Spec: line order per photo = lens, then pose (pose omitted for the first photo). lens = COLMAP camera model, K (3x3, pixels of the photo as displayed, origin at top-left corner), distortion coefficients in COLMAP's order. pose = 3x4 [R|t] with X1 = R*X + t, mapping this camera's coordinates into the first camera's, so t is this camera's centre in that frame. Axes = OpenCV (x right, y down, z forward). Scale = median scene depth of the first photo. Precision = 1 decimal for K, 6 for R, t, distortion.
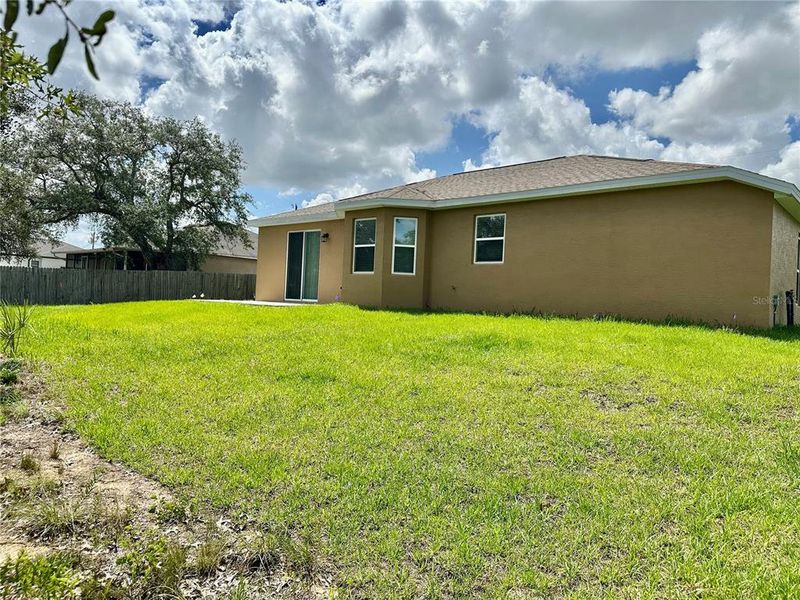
lens RADIAL K [[556.2, 0, 414.5], [0, 556.2, 298.9], [0, 0, 1]] dist [0.009448, -0.042807]
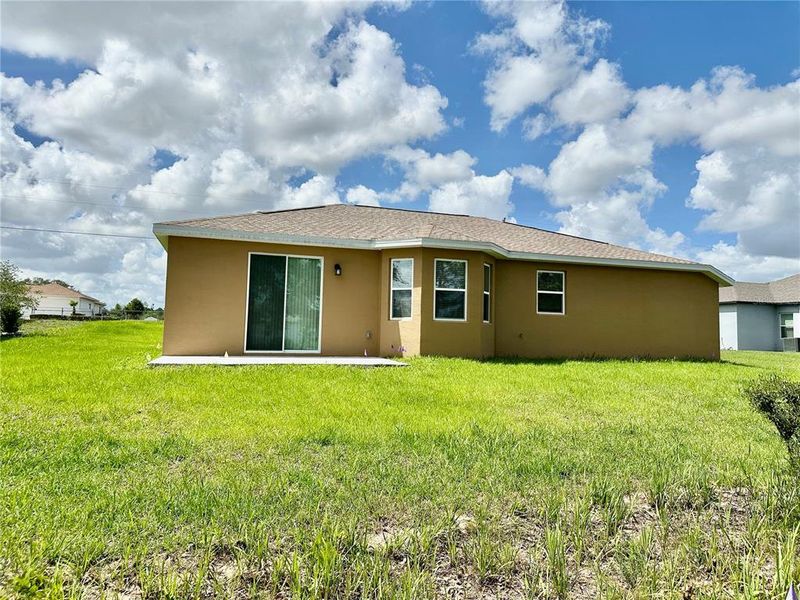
lens RADIAL K [[569.8, 0, 401.8], [0, 569.8, 302.2], [0, 0, 1]] dist [0.084238, -0.097682]
pose [[0.517463, 0.022634, 0.855406, -0.895597], [-0.002392, 0.999684, -0.025005, -0.052090], [-0.855702, 0.010893, 0.517354, 0.586381]]
